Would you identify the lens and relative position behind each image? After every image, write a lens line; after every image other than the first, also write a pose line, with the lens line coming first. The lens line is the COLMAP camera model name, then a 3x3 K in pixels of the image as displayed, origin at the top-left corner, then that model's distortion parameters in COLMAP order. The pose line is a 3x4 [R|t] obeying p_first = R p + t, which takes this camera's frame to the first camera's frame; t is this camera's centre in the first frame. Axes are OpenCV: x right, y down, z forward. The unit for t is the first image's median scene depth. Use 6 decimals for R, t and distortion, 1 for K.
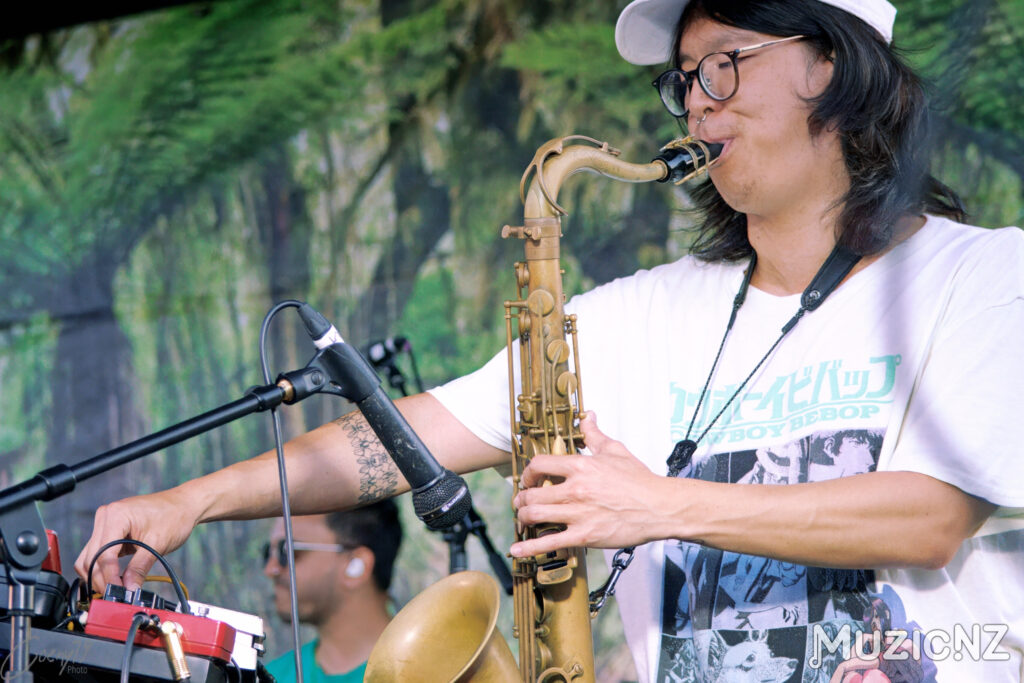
lens RADIAL K [[3580.7, 0, 512.2], [0, 3580.7, 340.9], [0, 0, 1]] dist [0.359181, 0.000000]
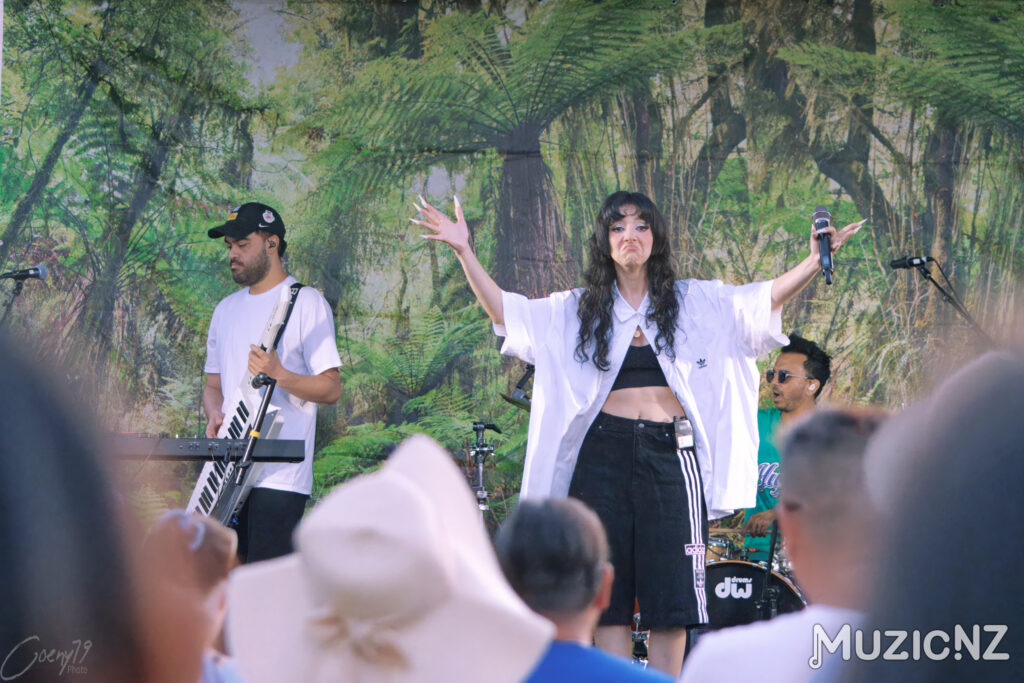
lens RADIAL K [[5205.1, 0, 511.8], [0, 5205.1, 341.9], [0, 0, 1]] dist [0.255804, 0.000000]
pose [[0.984789, -0.013524, 0.173229, -0.621325], [-0.027798, 0.971864, 0.233898, -0.570063], [-0.171519, -0.235155, 0.956704, -1.687534]]
